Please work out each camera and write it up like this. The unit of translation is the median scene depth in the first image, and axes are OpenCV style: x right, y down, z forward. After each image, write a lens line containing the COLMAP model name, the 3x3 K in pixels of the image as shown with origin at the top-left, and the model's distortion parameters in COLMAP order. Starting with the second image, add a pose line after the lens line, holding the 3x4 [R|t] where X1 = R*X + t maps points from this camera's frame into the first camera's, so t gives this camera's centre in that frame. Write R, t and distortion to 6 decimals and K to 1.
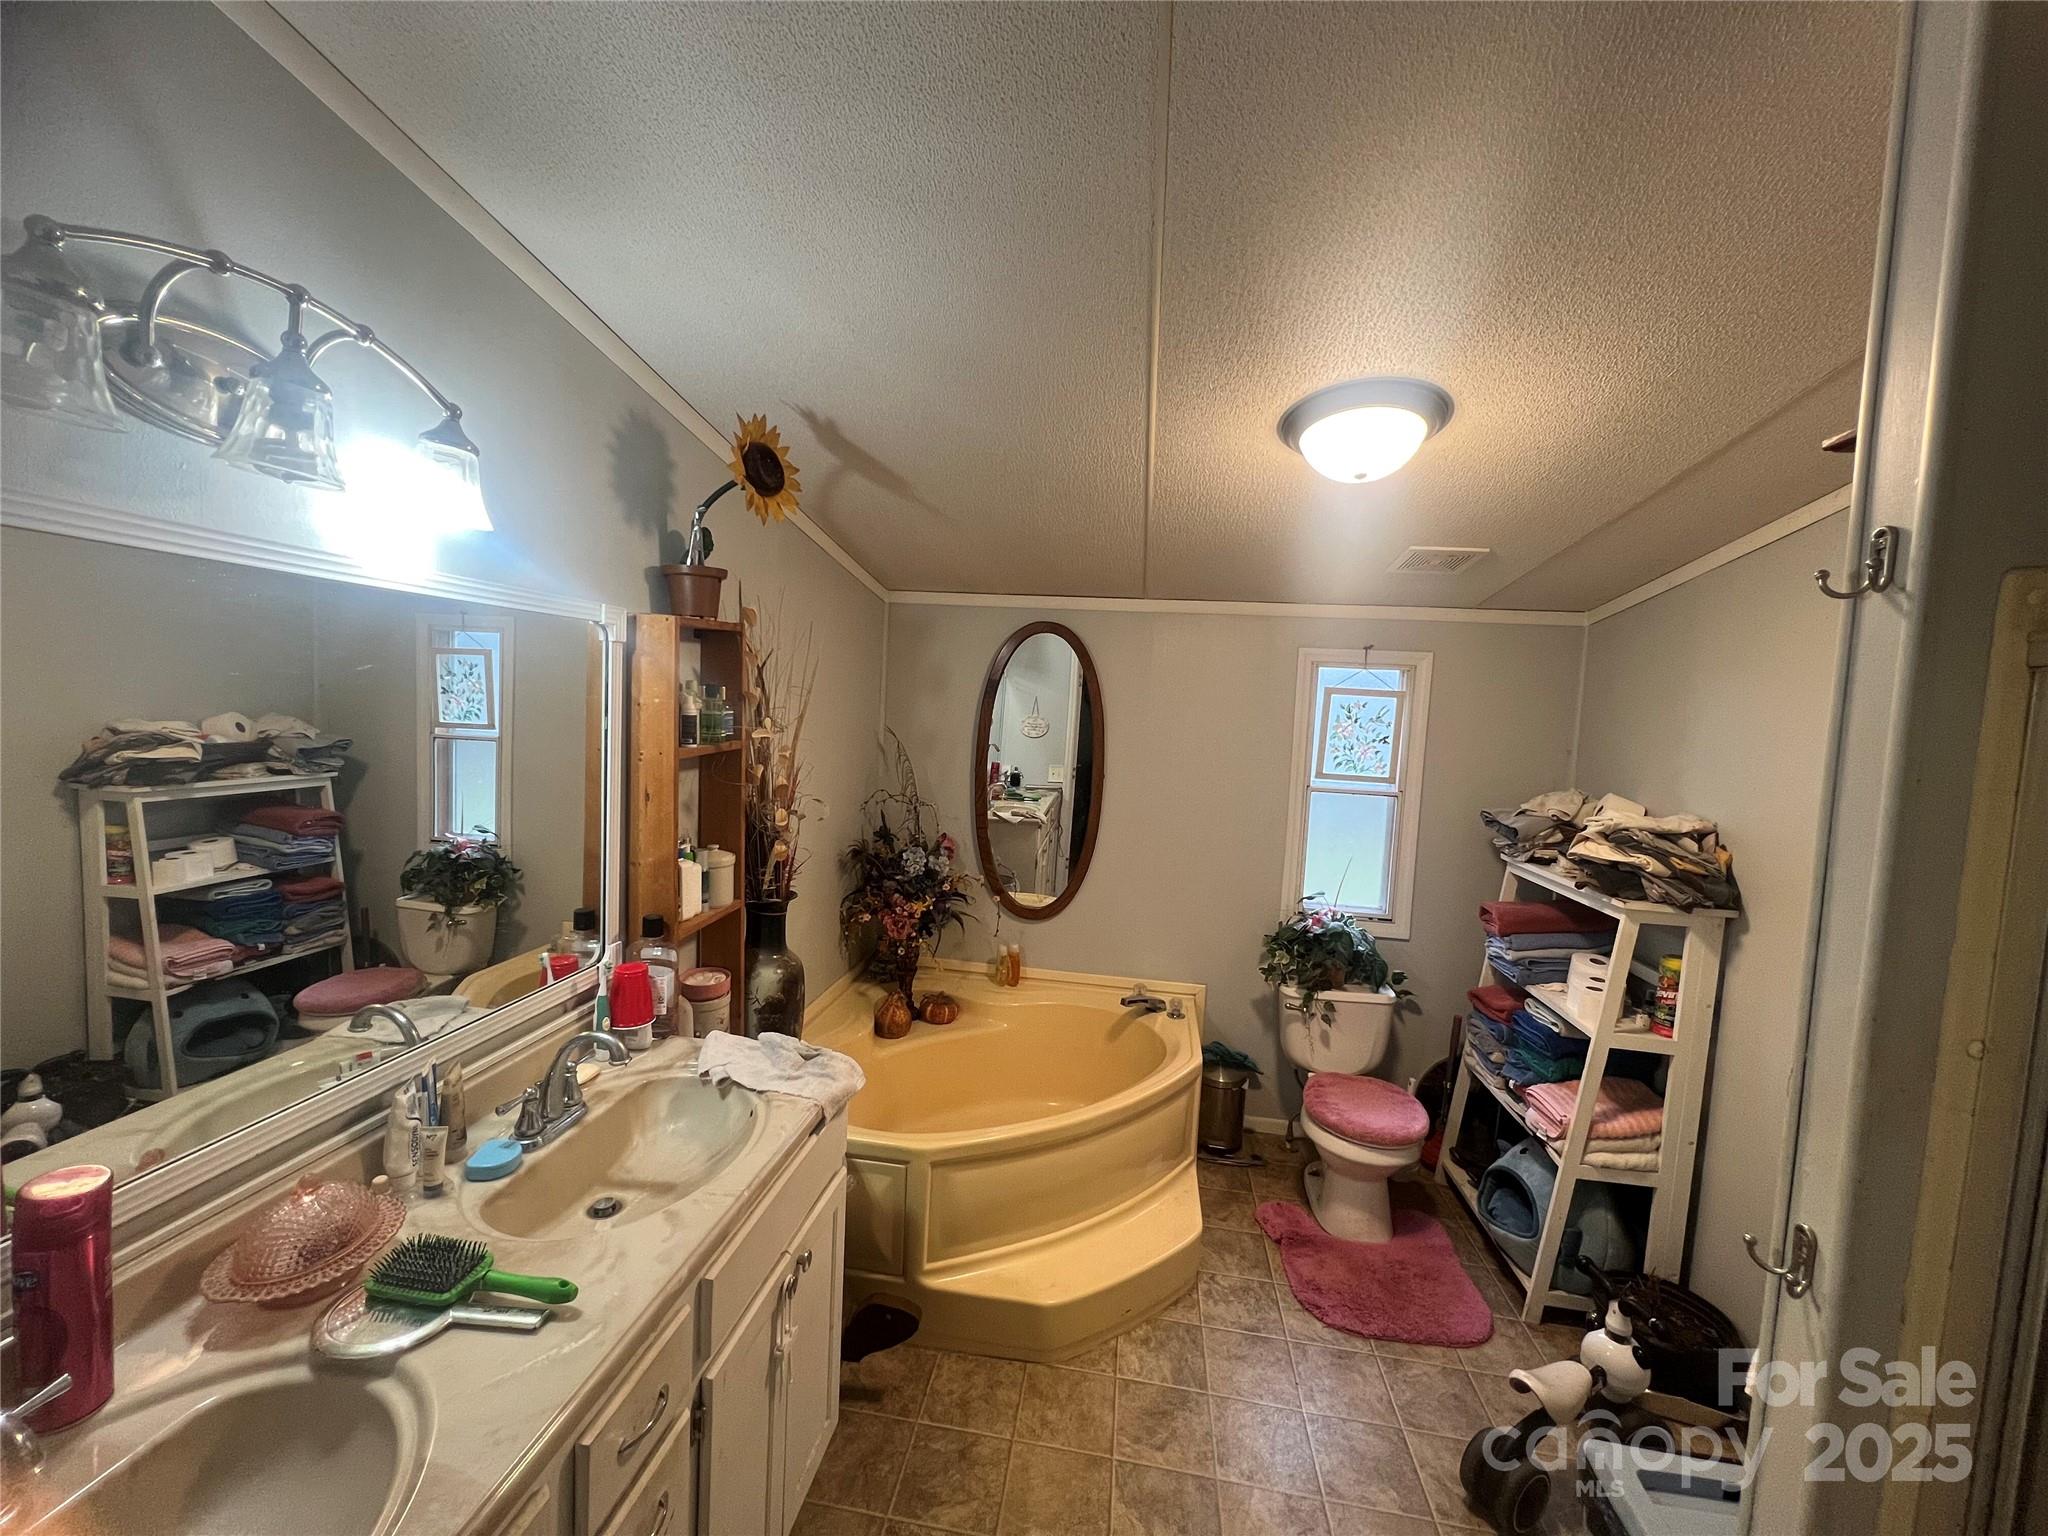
lens RADIAL K [[818.5, 0, 1019.7], [0, 818.5, 765.0], [0, 0, 1]] dist [-0.002297, 0.000310]
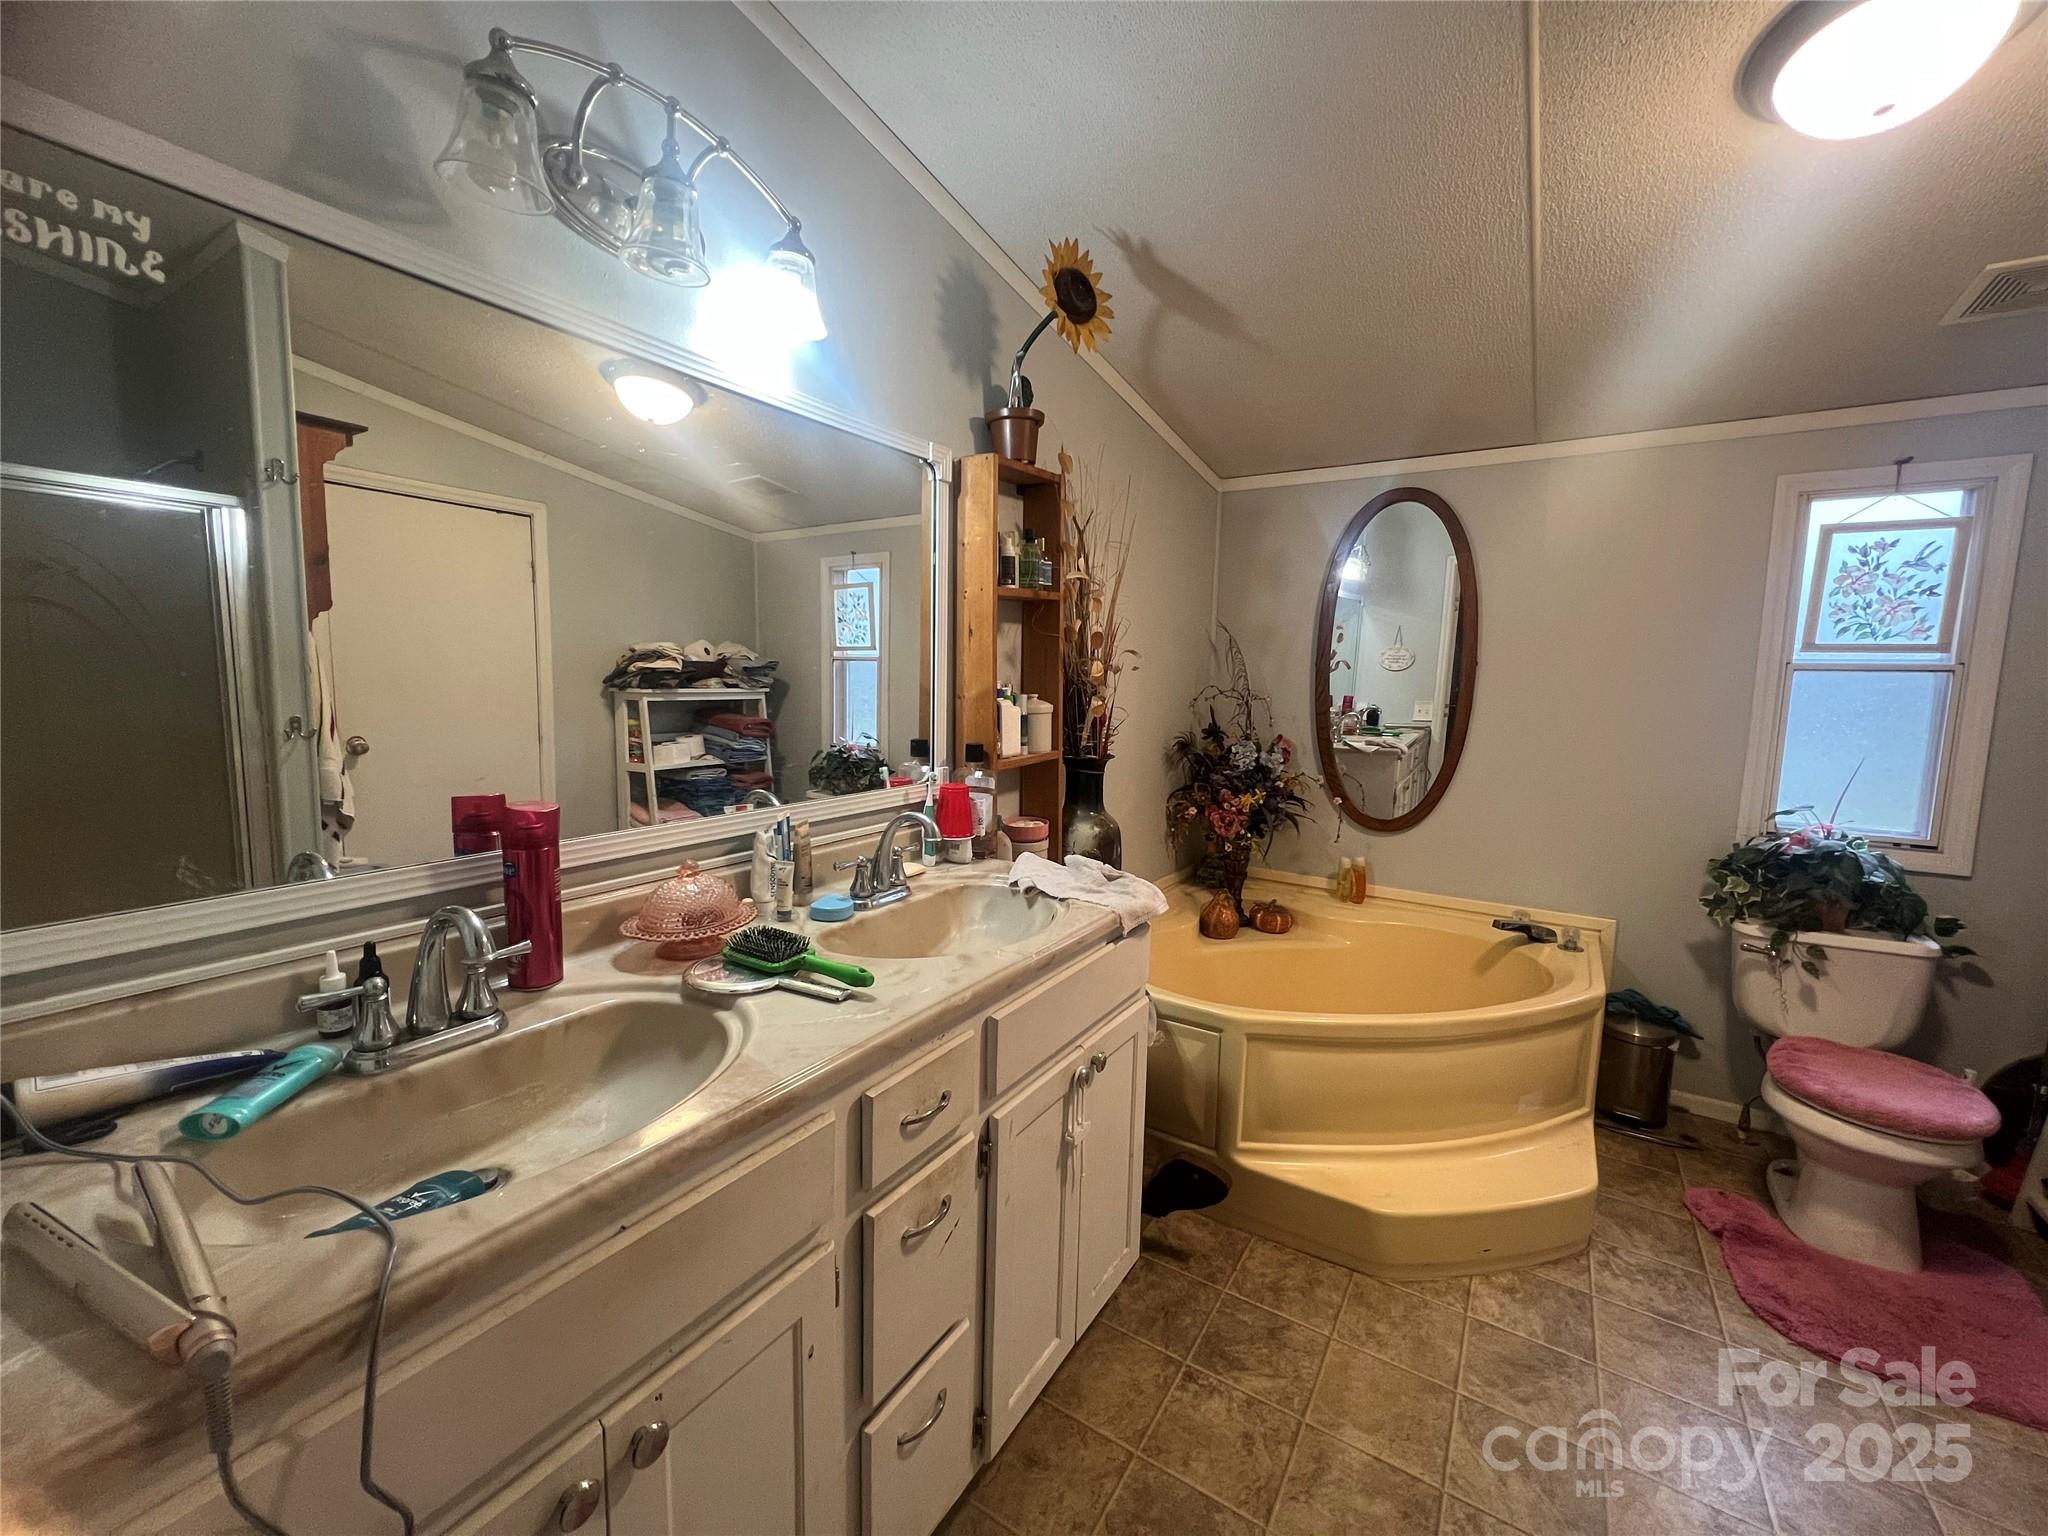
lens RADIAL K [[818.5, 0, 1018.0], [0, 818.5, 769.0], [0, 0, 1]] dist [-0.002297, 0.000310]
pose [[0.910003, 0.014222, -0.414358, 0.035582], [-0.004724, 0.999702, 0.023938, 0.157159], [0.414575, -0.019826, 0.909799, 0.046927]]
